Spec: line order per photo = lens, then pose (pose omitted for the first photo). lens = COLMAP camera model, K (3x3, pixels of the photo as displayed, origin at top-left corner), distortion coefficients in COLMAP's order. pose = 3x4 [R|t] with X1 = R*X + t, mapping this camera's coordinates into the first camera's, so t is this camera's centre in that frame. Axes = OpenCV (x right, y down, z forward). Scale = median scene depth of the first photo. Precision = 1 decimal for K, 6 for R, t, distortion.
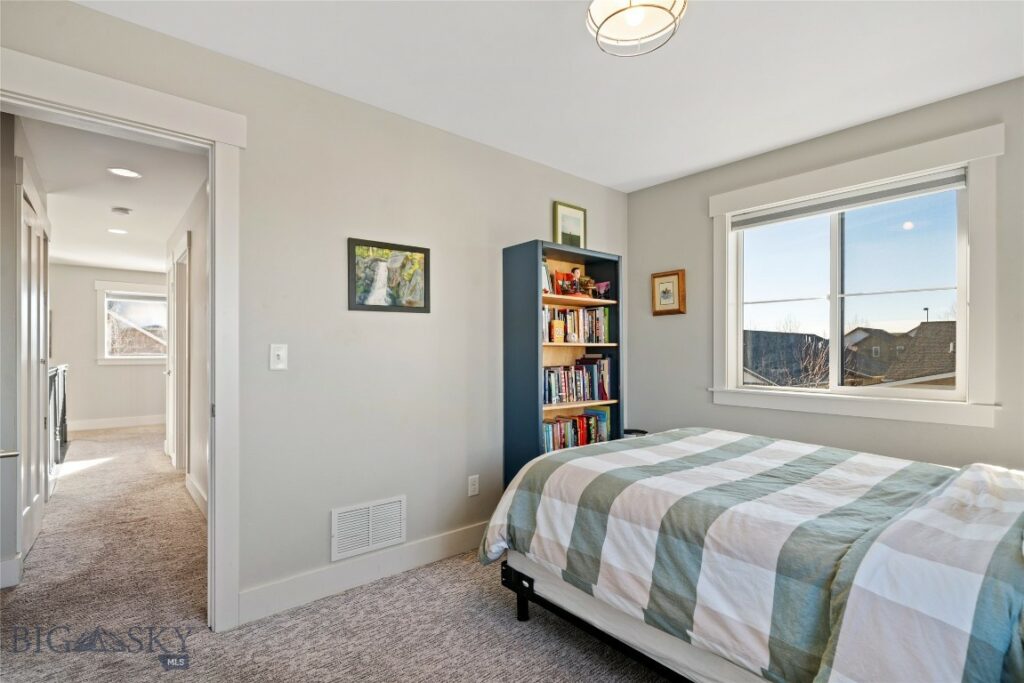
lens RADIAL K [[480.5, 0, 511.6], [0, 480.5, 349.1], [0, 0, 1]] dist [-0.001407, -0.000060]
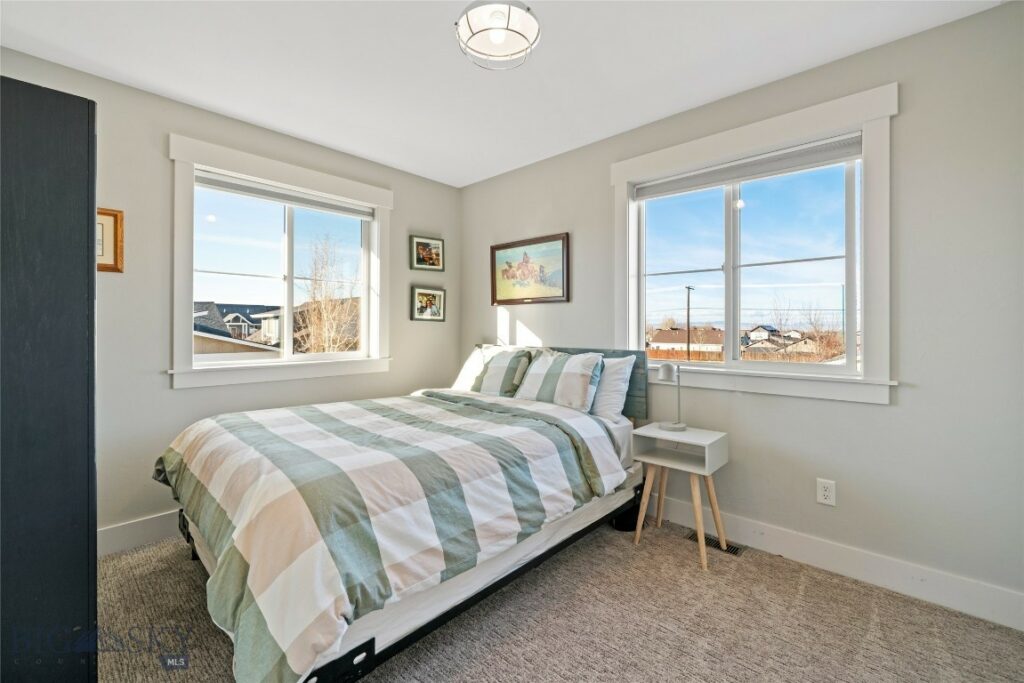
lens RADIAL K [[431.5, 0, 511.4], [0, 431.5, 323.7], [0, 0, 1]] dist [0.002382, 0.000158]
pose [[-0.110439, 0.007639, 0.993854, -0.712807], [-0.005649, 0.999949, -0.008314, 0.010872], [-0.993867, -0.006532, -0.110390, 0.984388]]
